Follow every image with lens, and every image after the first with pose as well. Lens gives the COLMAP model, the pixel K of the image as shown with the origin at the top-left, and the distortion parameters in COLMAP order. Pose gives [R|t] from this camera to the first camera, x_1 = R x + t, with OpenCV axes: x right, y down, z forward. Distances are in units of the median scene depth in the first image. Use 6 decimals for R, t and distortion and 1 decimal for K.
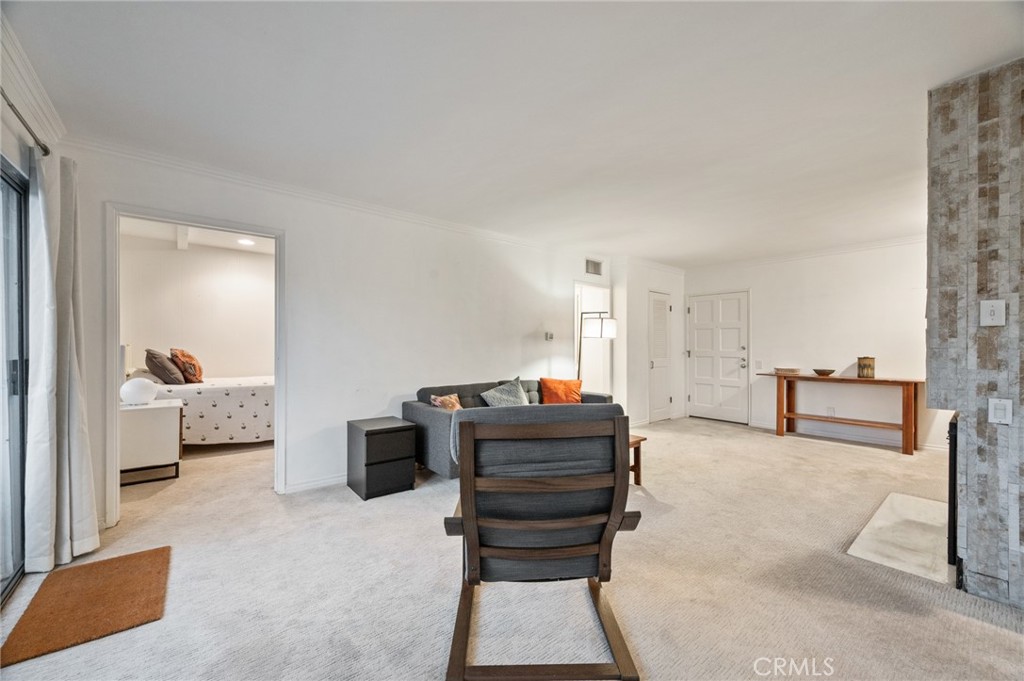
lens RADIAL K [[404.8, 0, 513.7], [0, 404.8, 346.7], [0, 0, 1]] dist [0.000546, 0.000097]
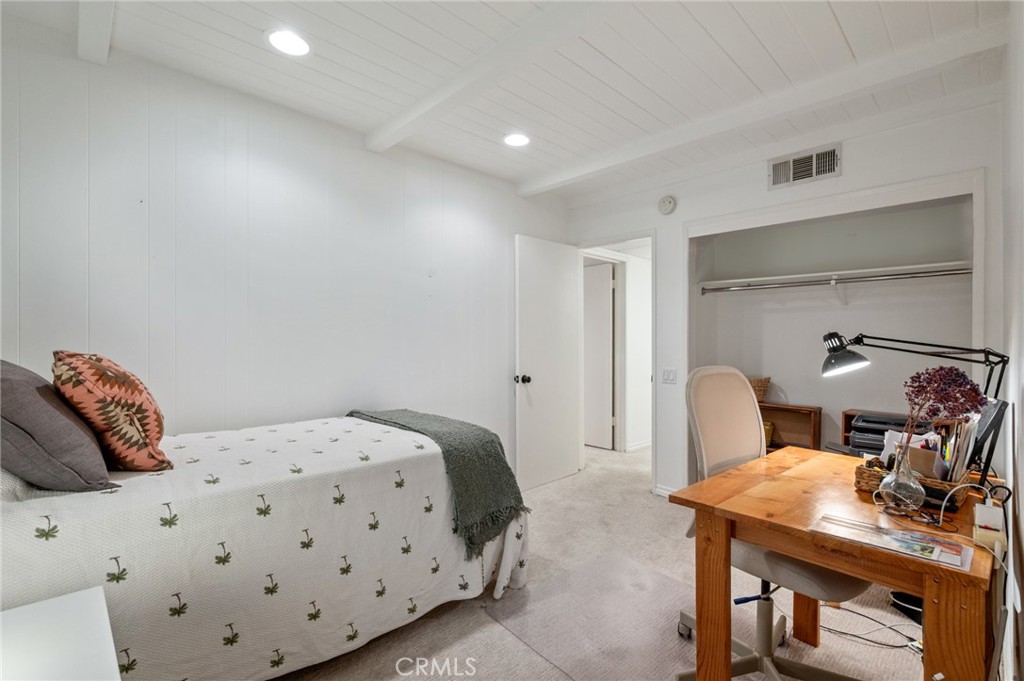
lens RADIAL K [[462.5, 0, 510.8], [0, 462.5, 341.9], [0, 0, 1]] dist [-0.000567, -0.000561]
pose [[0.997094, 0.001702, 0.076164, -0.556959], [-0.001611, 0.999998, -0.001248, -0.001687], [-0.076166, 0.001121, 0.997094, 0.658949]]
